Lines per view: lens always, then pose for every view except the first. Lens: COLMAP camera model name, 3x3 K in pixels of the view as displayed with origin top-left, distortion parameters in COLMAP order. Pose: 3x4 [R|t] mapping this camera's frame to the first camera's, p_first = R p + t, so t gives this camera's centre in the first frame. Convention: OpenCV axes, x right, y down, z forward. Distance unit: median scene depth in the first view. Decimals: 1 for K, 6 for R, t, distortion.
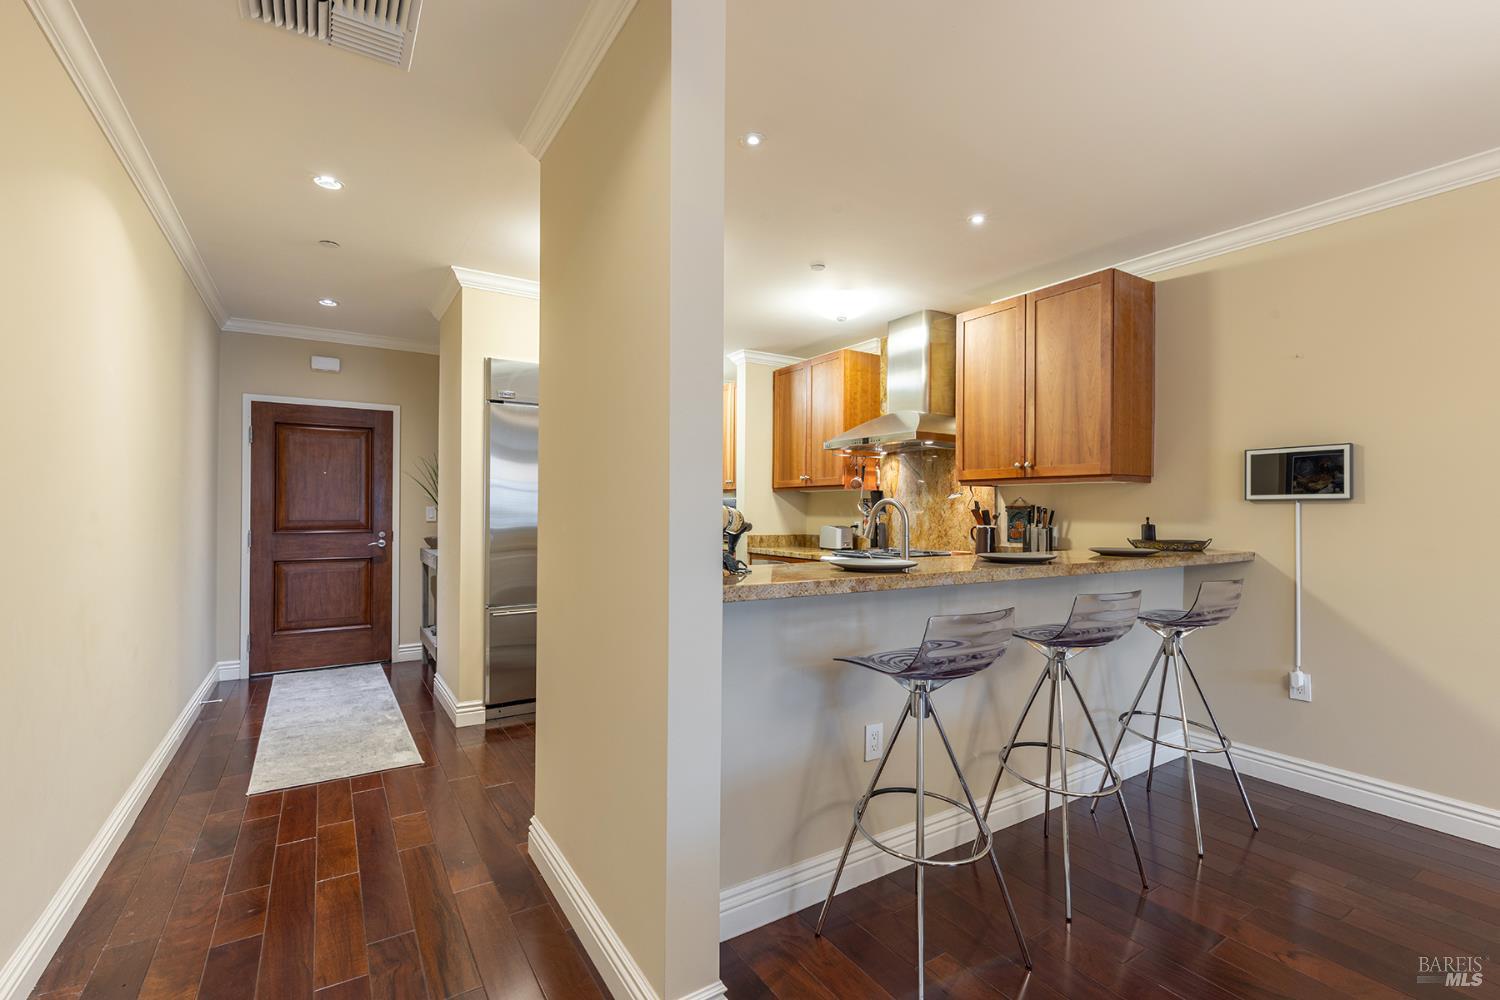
lens RADIAL K [[668.0, 0, 757.4], [0, 668.0, 506.8], [0, 0, 1]] dist [0.005255, -0.000819]
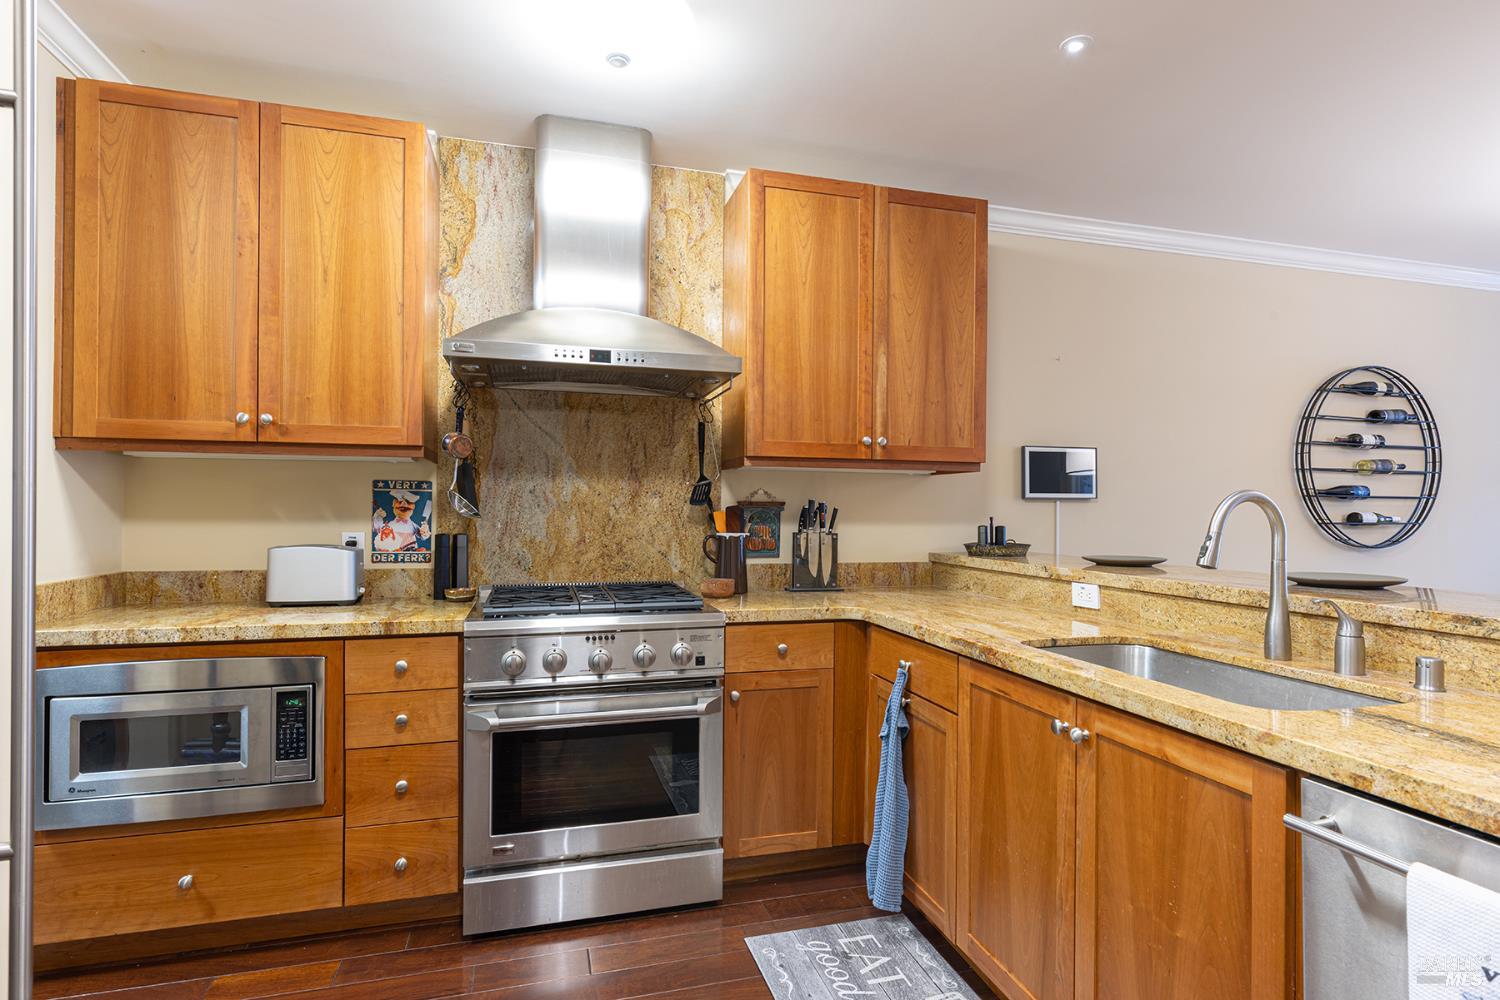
lens RADIAL K [[772.0, 0, 757.0], [0, 772.0, 507.0], [0, 0, 1]] dist [0.001533, 0.000445]
pose [[0.289204, 0.001638, 0.957266, -0.281898], [-0.008293, 0.999965, 0.000795, 0.003208], [-0.957231, -0.008169, 0.289208, 0.666737]]
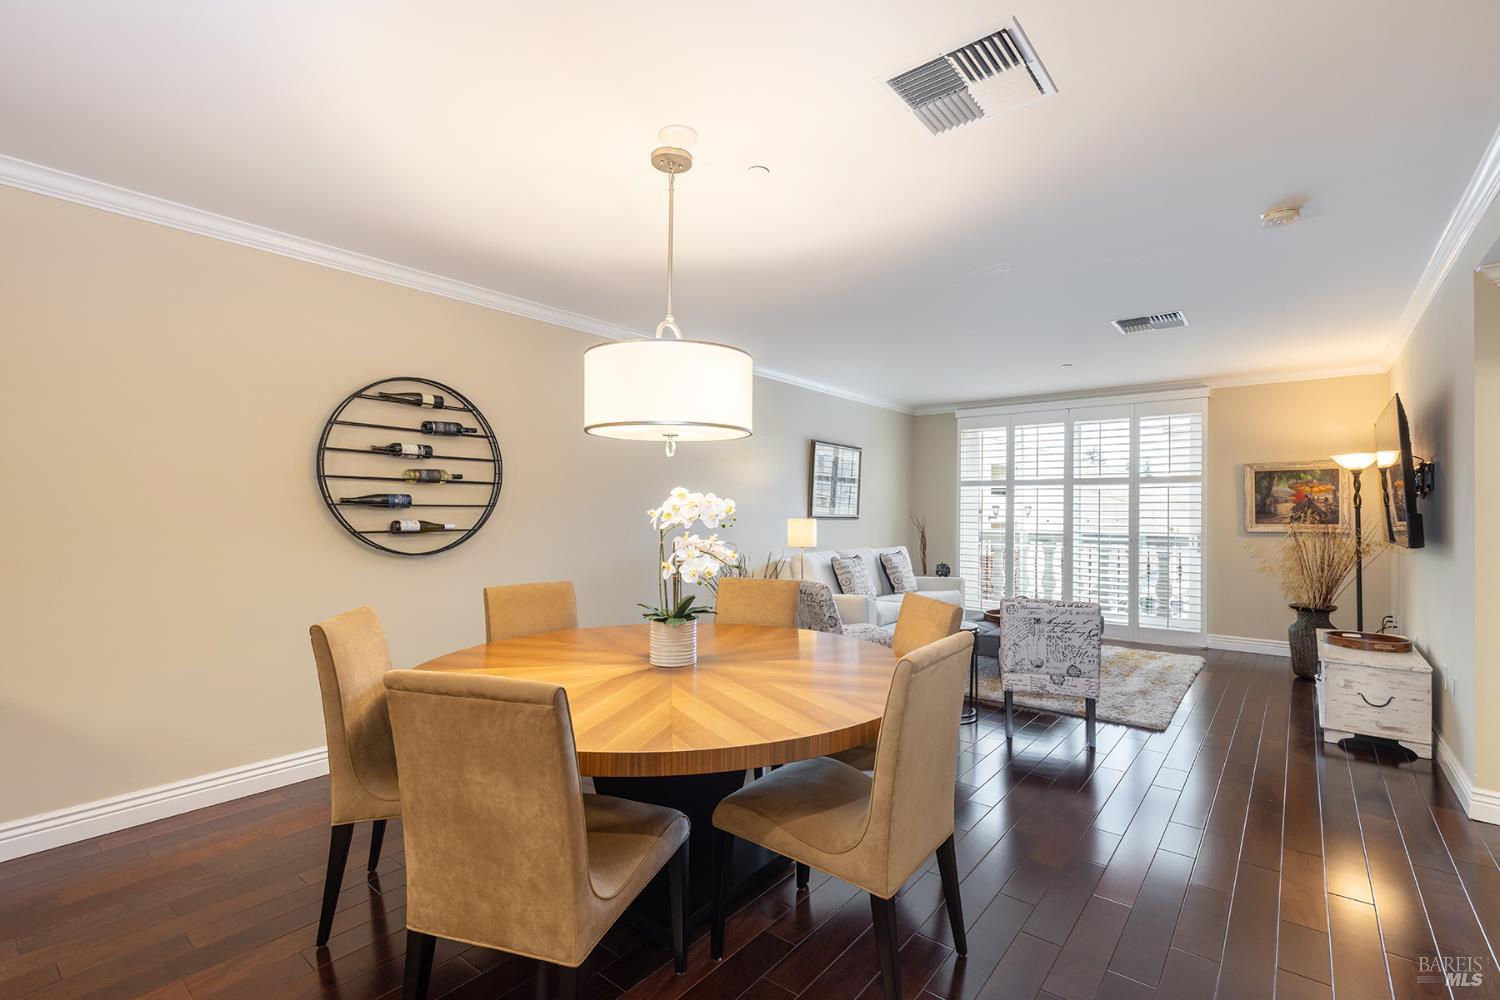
lens RADIAL K [[696.3, 0, 748.0], [0, 696.3, 508.5], [0, 0, 1]] dist [0.009689, 0.000051]
pose [[-0.323143, 0.000718, 0.946350, -0.143995], [-0.006800, 0.999972, -0.003080, -0.008629], [-0.946326, -0.007430, -0.323129, 0.187487]]
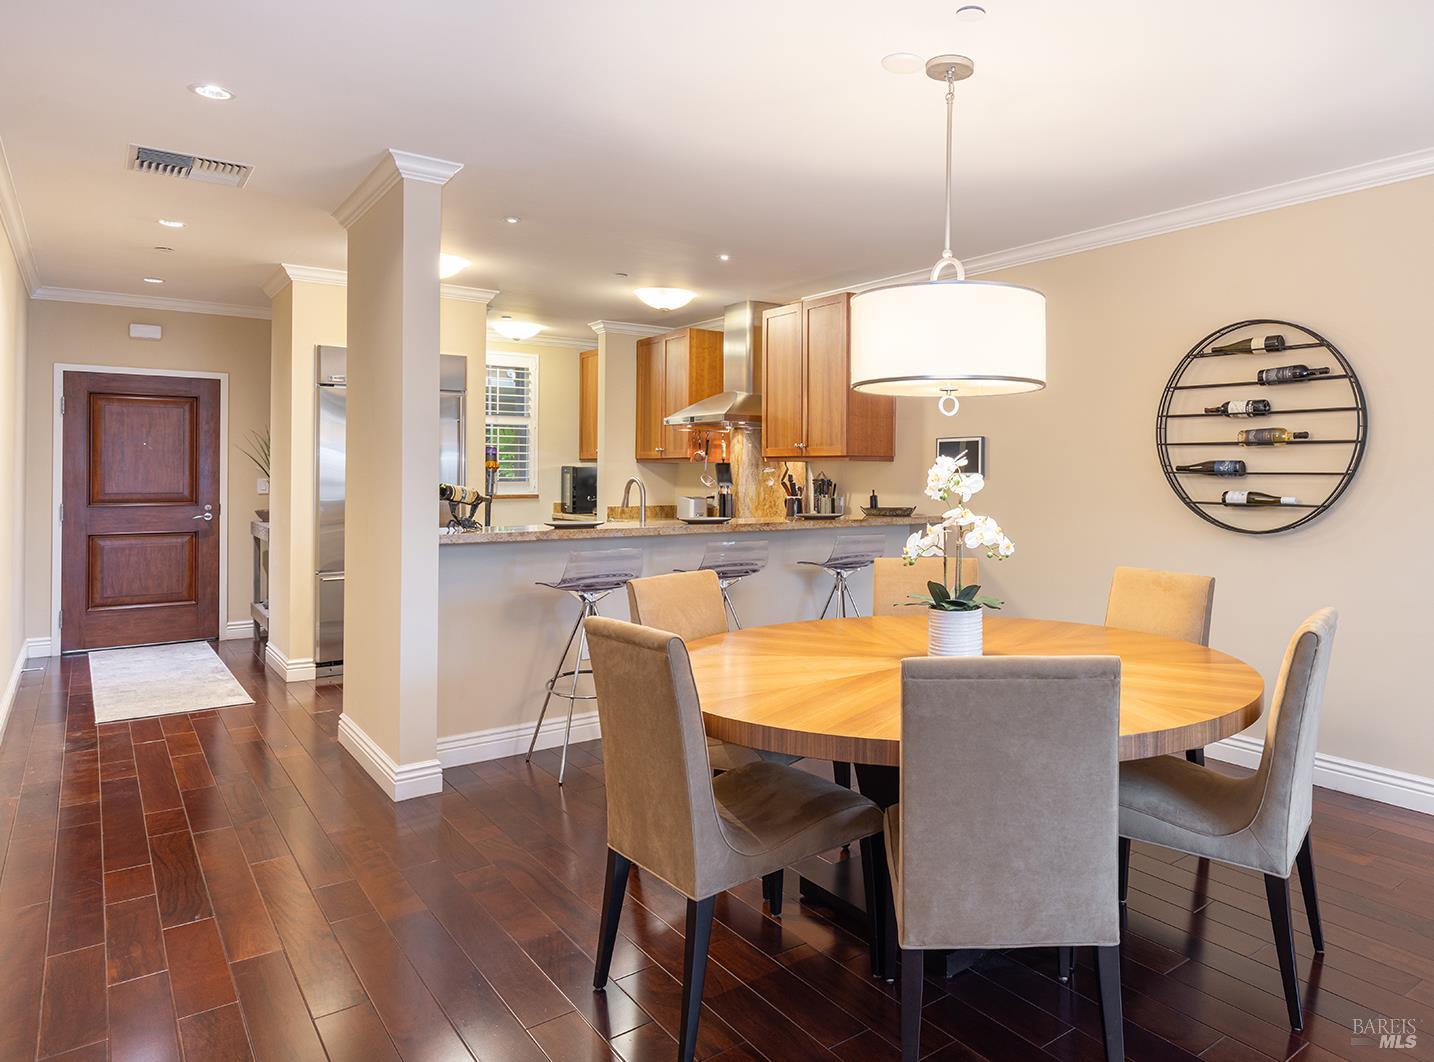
lens RADIAL K [[937.8, 0, 900.5], [0, 937.8, 468.4], [0, 0, 1]] dist [-0.003546, 0.001454]
pose [[0.990183, 0.000381, 0.139775, 0.256080], [-0.000357, 1.000000, -0.000199, -0.016096], [-0.139775, 0.000147, 0.990183, -0.510682]]
